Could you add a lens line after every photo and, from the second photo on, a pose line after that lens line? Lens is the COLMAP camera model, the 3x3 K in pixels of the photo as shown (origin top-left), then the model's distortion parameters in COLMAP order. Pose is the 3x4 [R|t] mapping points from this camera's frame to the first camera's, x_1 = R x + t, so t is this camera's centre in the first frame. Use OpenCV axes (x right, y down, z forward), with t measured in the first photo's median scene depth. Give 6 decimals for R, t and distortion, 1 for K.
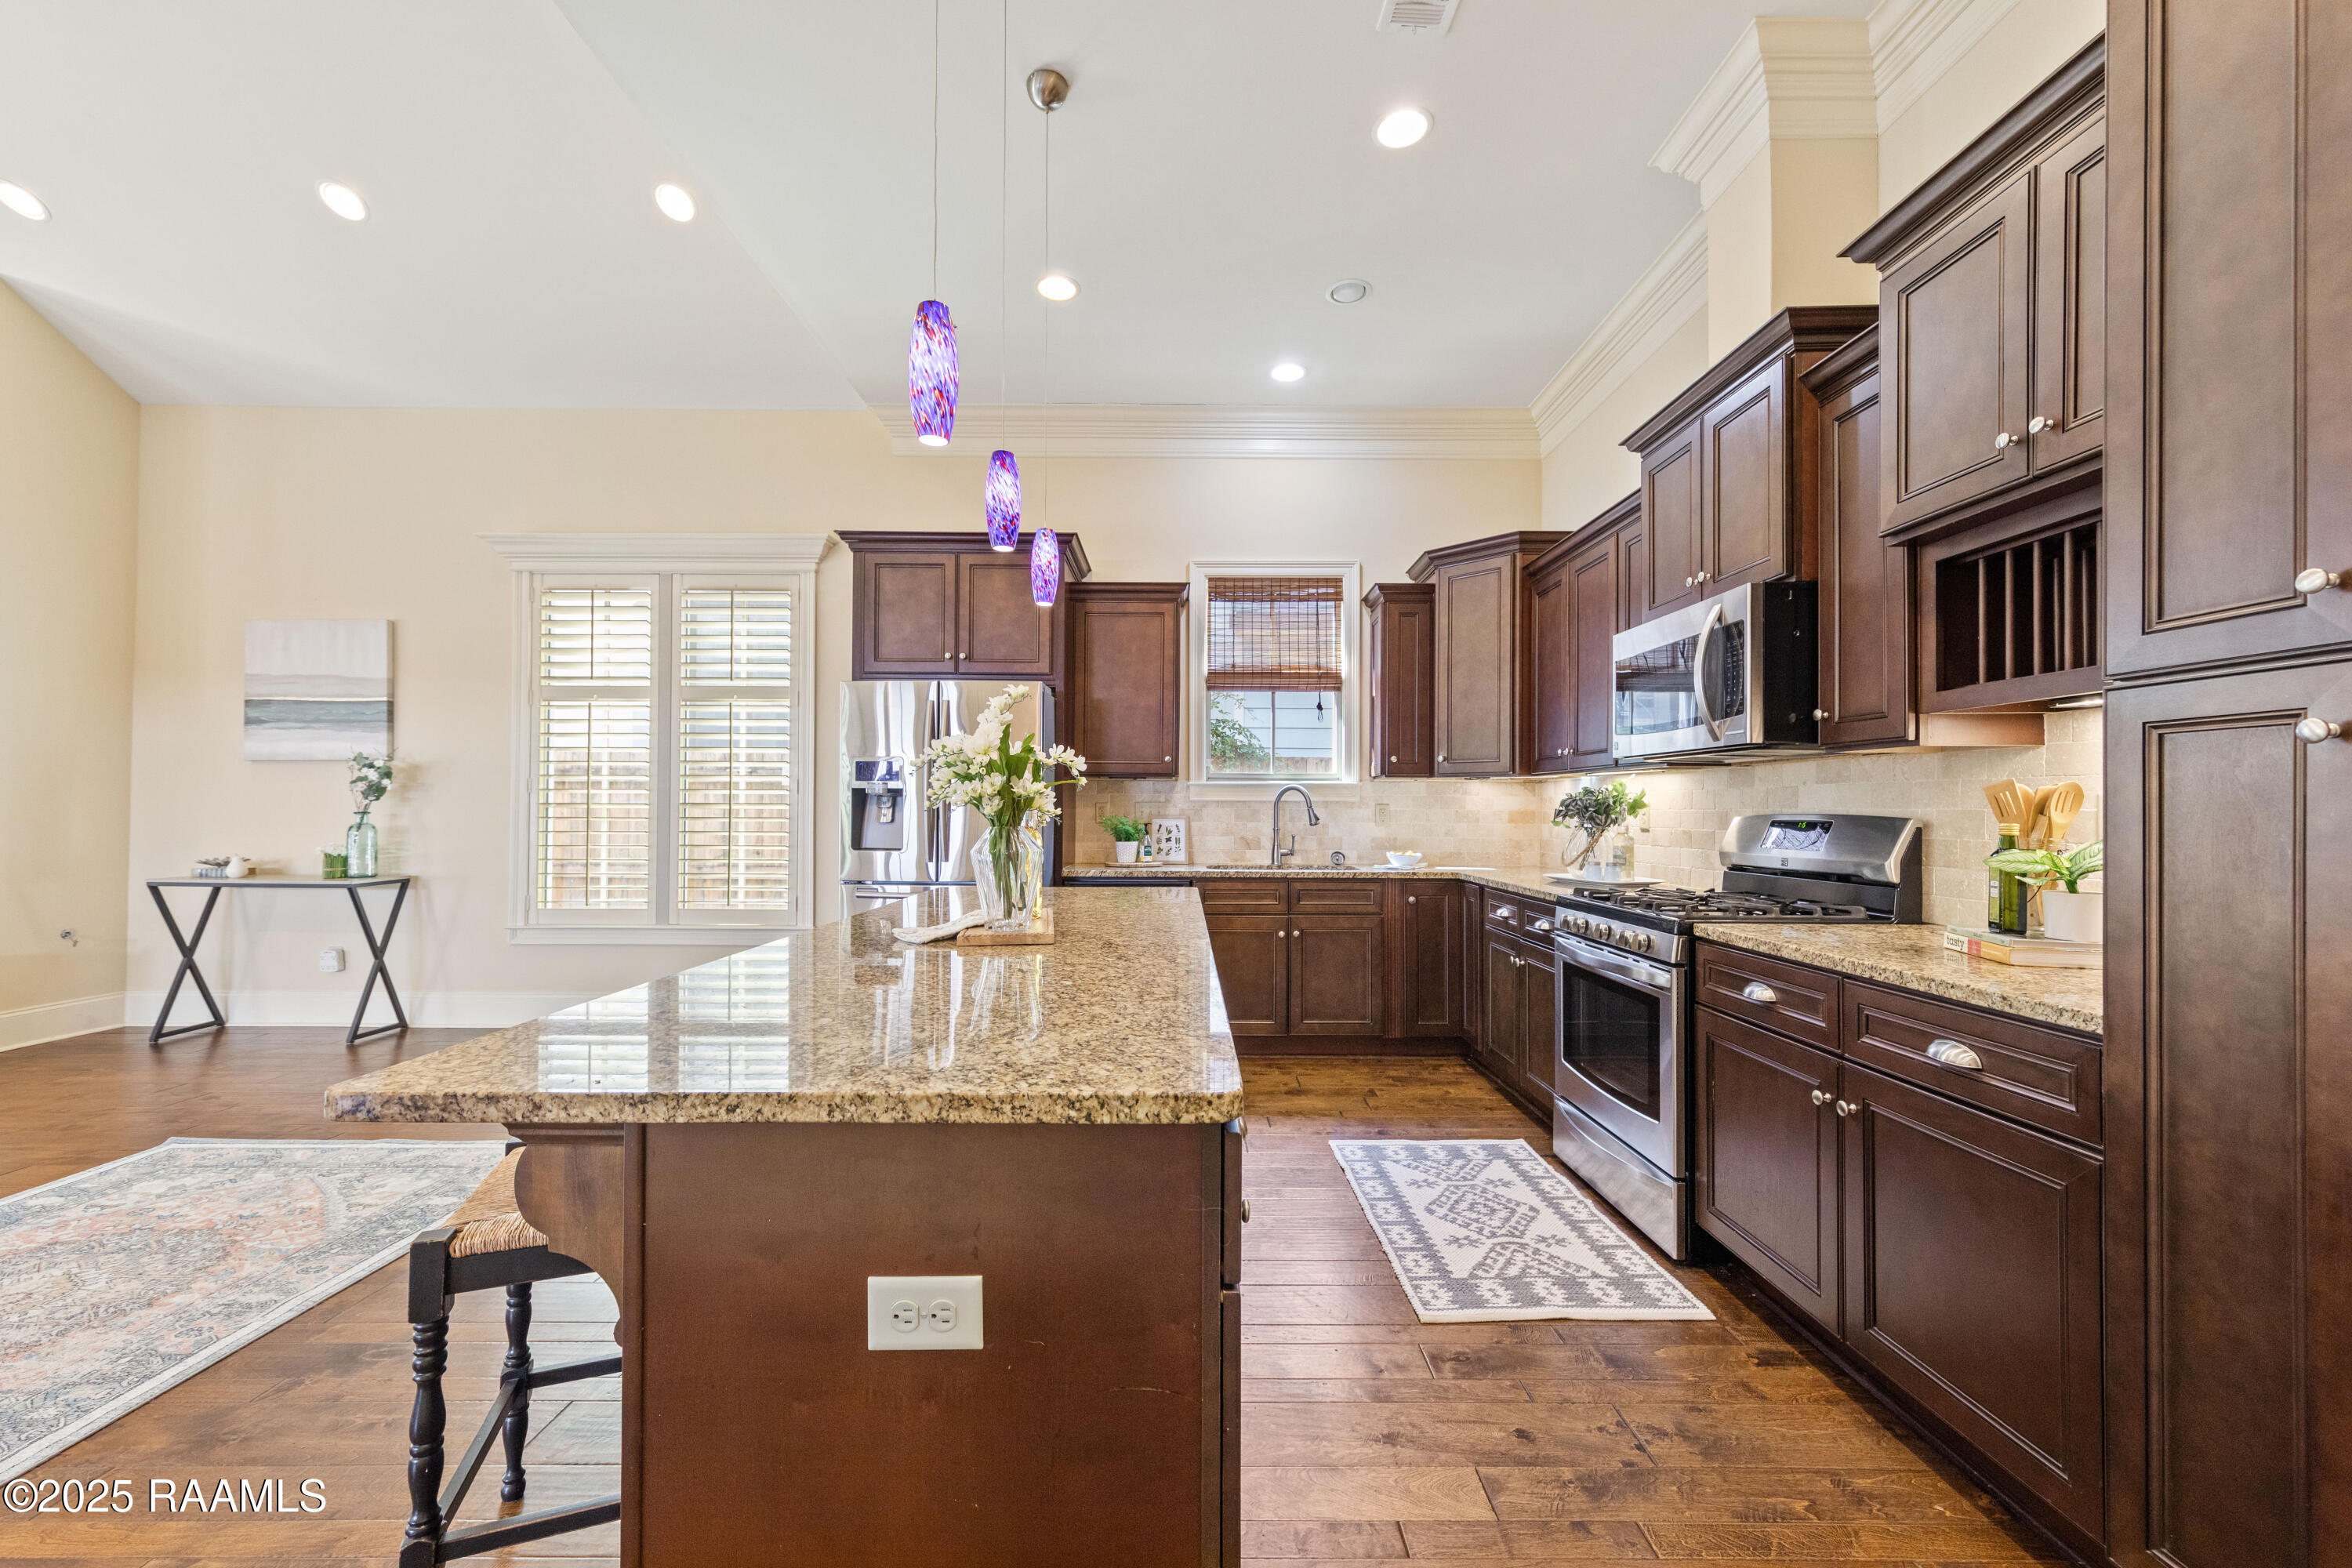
lens RADIAL K [[915.2, 0, 1183.2], [0, 915.2, 805.6], [0, 0, 1]] dist [0.005162, -0.000105]
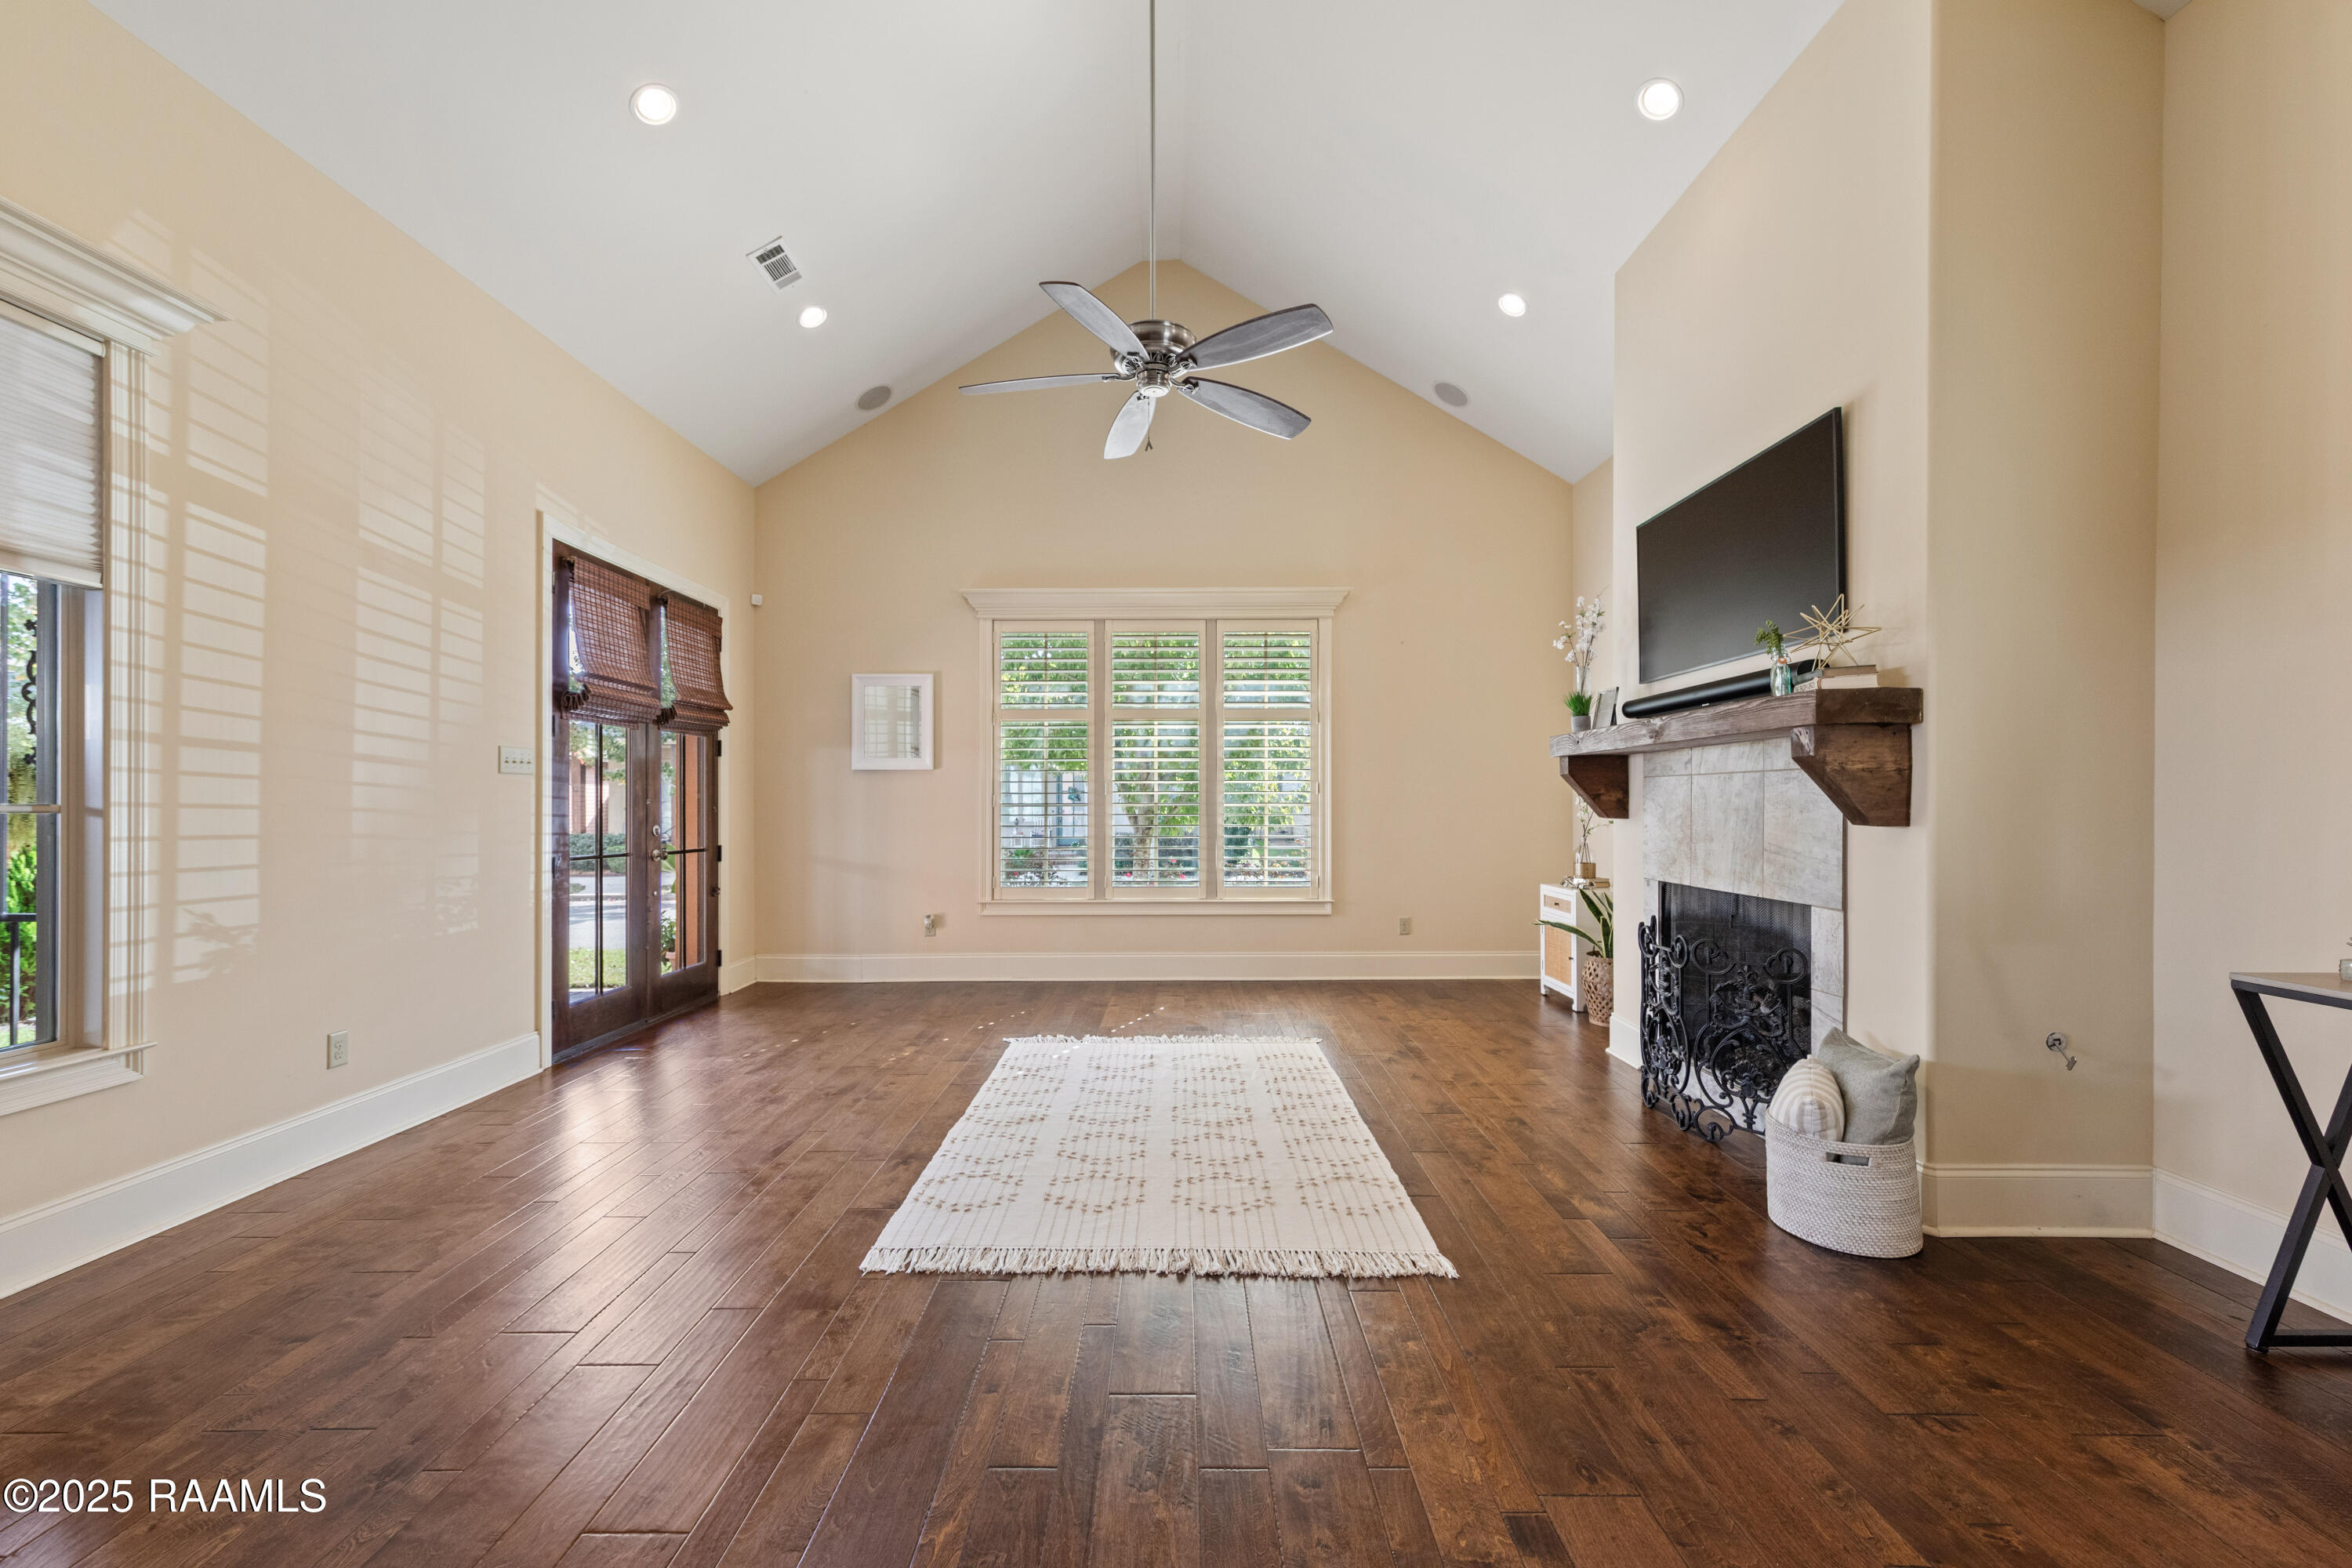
lens RADIAL K [[915.2, 0, 1178.5], [0, 915.2, 799.0], [0, 0, 1]] dist [0.005162, -0.000105]
pose [[-0.001271, -0.011520, -0.999933, -0.700418], [0.004542, 0.999923, -0.011526, -0.000716], [0.999989, -0.004556, -0.001219, 0.508733]]
